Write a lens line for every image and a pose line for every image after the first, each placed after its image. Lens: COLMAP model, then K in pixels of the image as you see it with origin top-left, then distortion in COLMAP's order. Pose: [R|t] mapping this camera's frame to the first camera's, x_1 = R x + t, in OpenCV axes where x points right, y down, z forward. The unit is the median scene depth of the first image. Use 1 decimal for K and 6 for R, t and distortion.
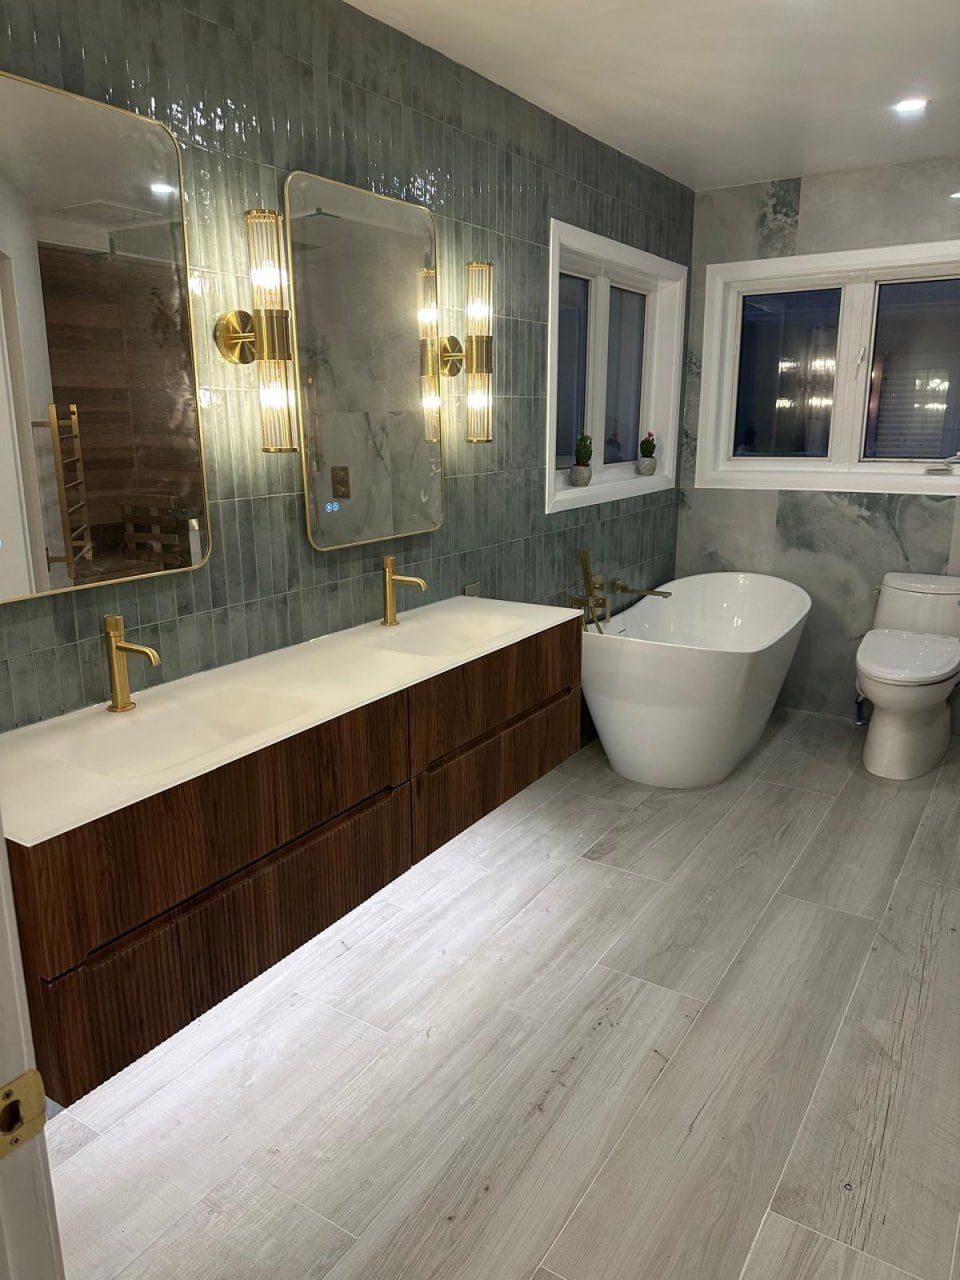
lens RADIAL K [[905.1, 0, 480.0], [0, 905.1, 640.0], [0, 0, 1]] dist [0.053894, -0.072707]
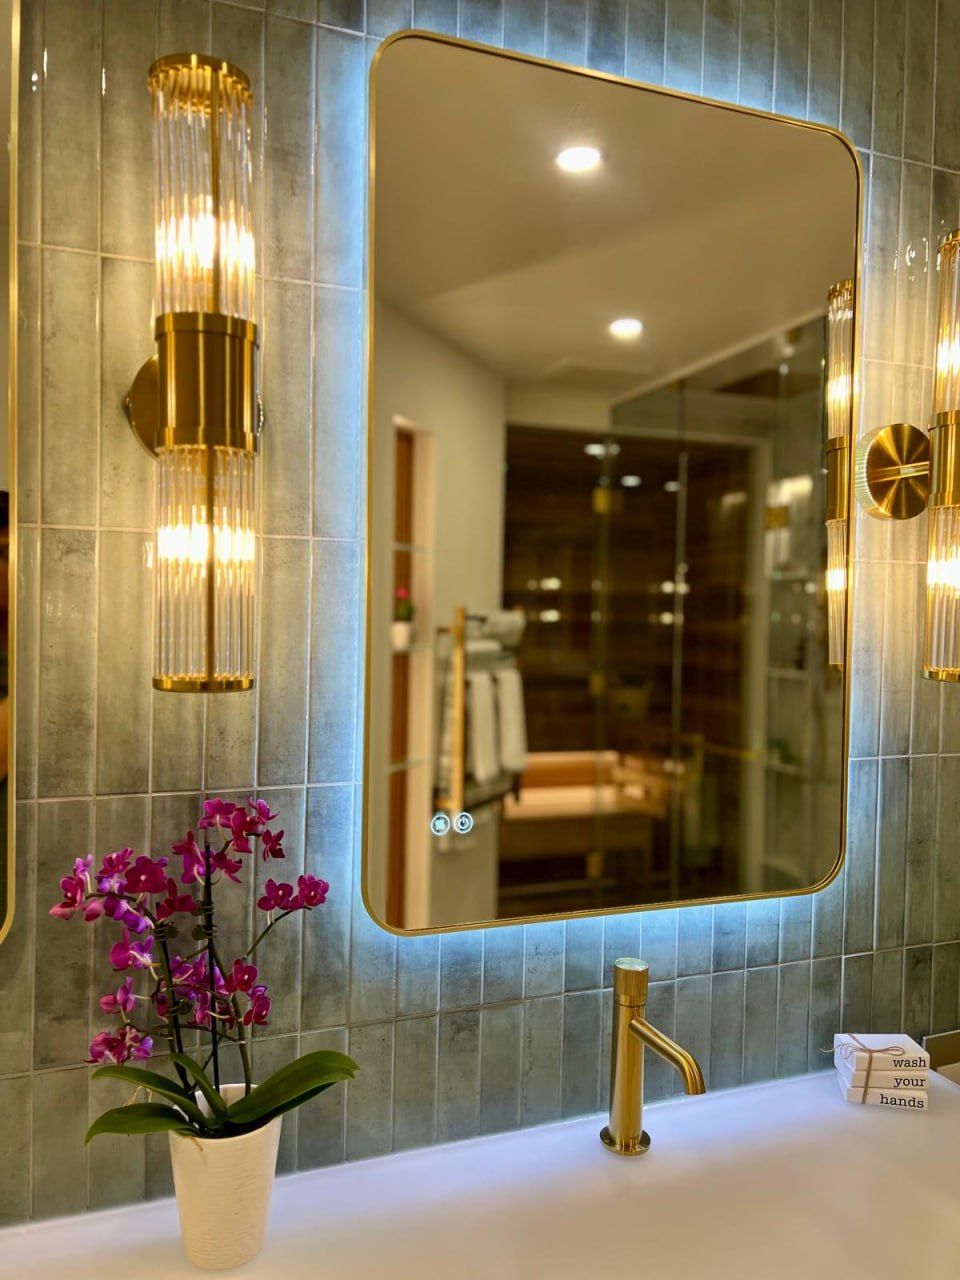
lens RADIAL K [[983.3, 0, 480.0], [0, 983.3, 640.0], [0, 0, 1]] dist [0.054269, -0.064982]
pose [[0.812025, 0.042181, -0.582096, 0.103597], [-0.164566, 0.973462, -0.159030, -0.180123], [0.559940, 0.224930, 0.797417, 0.735626]]
